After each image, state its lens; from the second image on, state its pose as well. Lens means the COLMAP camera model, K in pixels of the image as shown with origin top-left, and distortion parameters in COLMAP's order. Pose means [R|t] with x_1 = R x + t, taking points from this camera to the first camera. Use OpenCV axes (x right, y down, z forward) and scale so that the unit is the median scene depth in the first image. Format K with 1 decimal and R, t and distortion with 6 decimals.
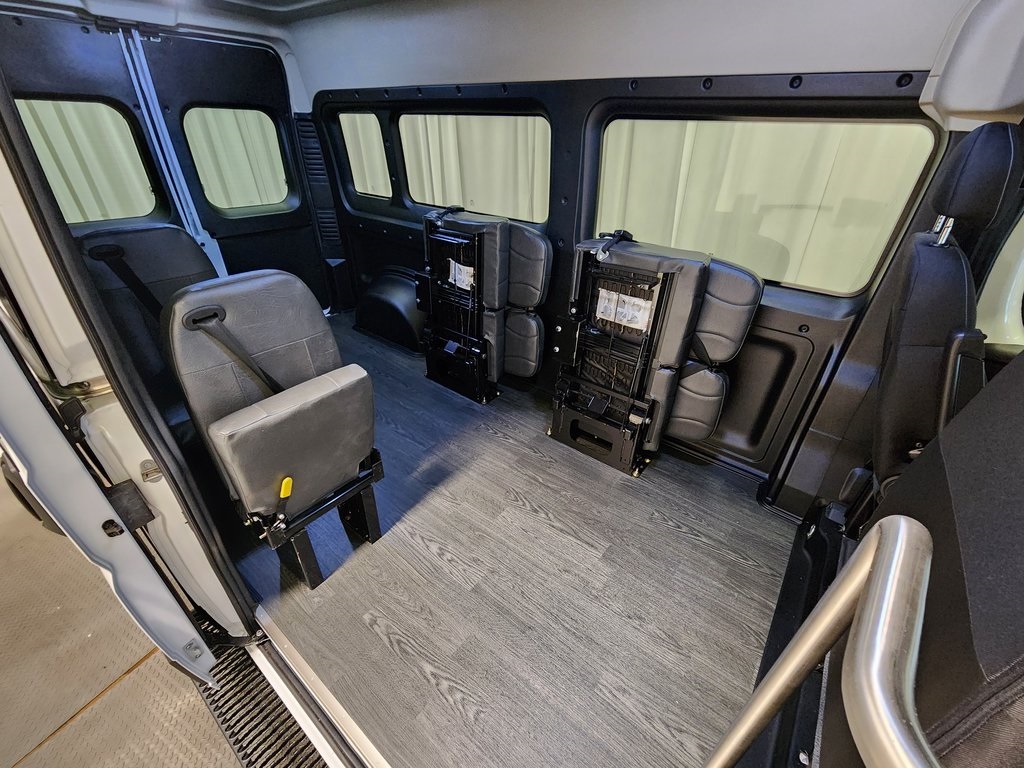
lens RADIAL K [[423.5, 0, 510.9], [0, 423.5, 396.9], [0, 0, 1]] dist [-0.001129, -0.000234]
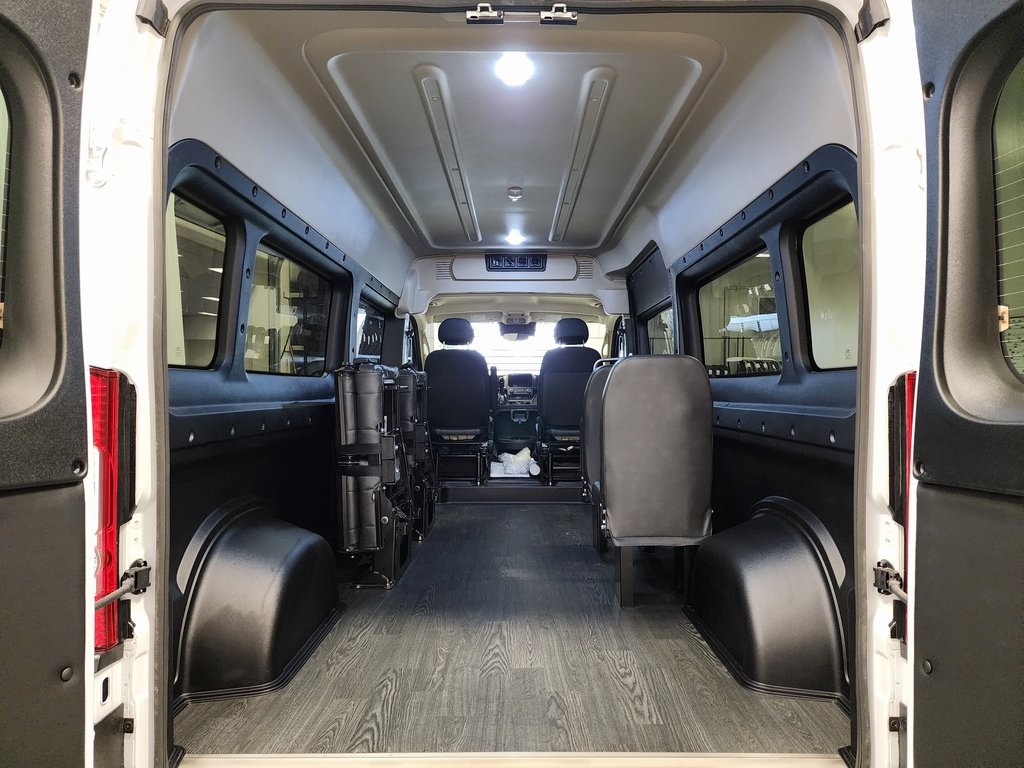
lens RADIAL K [[686.9, 0, 512.0], [0, 686.9, 384.0], [0, 0, 1]] dist [0.001837, -0.000264]
pose [[-0.618438, -0.022274, 0.785518, -0.998001], [0.401643, 0.850214, 0.340322, -0.604049], [-0.675439, 0.525966, -0.516859, 1.466824]]
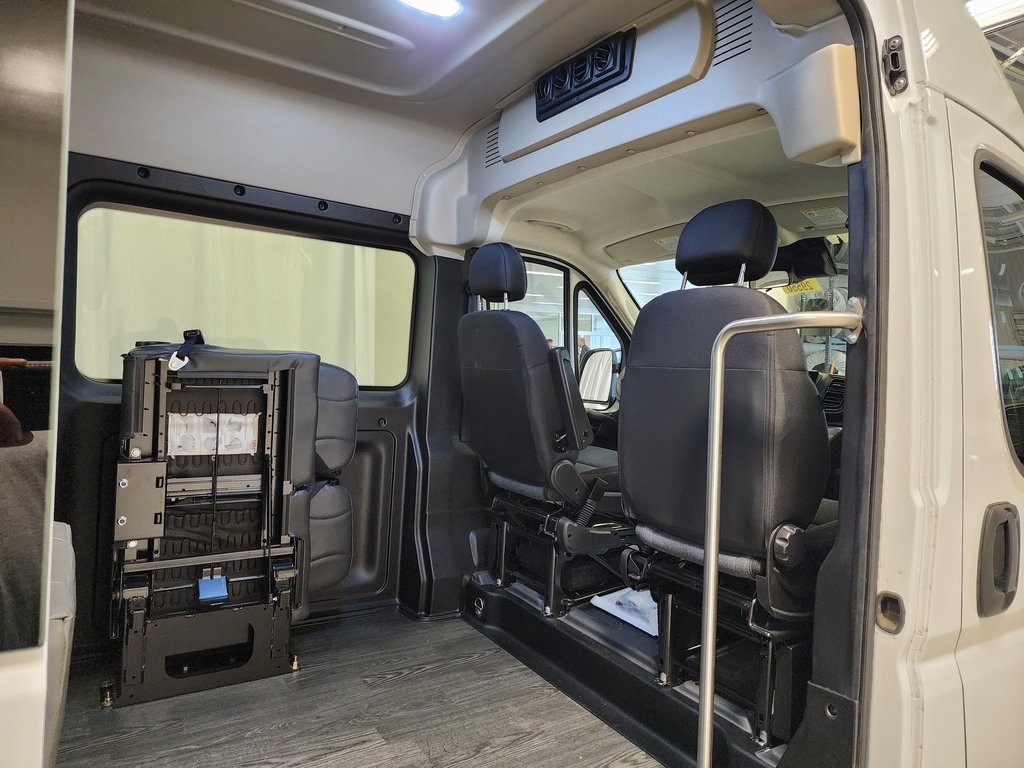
lens RADIAL K [[686.9, 0, 512.0], [0, 686.9, 384.0], [0, 0, 1]] dist [0.001837, -0.000264]
pose [[0.320359, -0.025102, 0.946964, -0.715572], [0.461864, 0.876922, -0.133003, 0.111858], [-0.827074, 0.479977, 0.292523, 0.227554]]
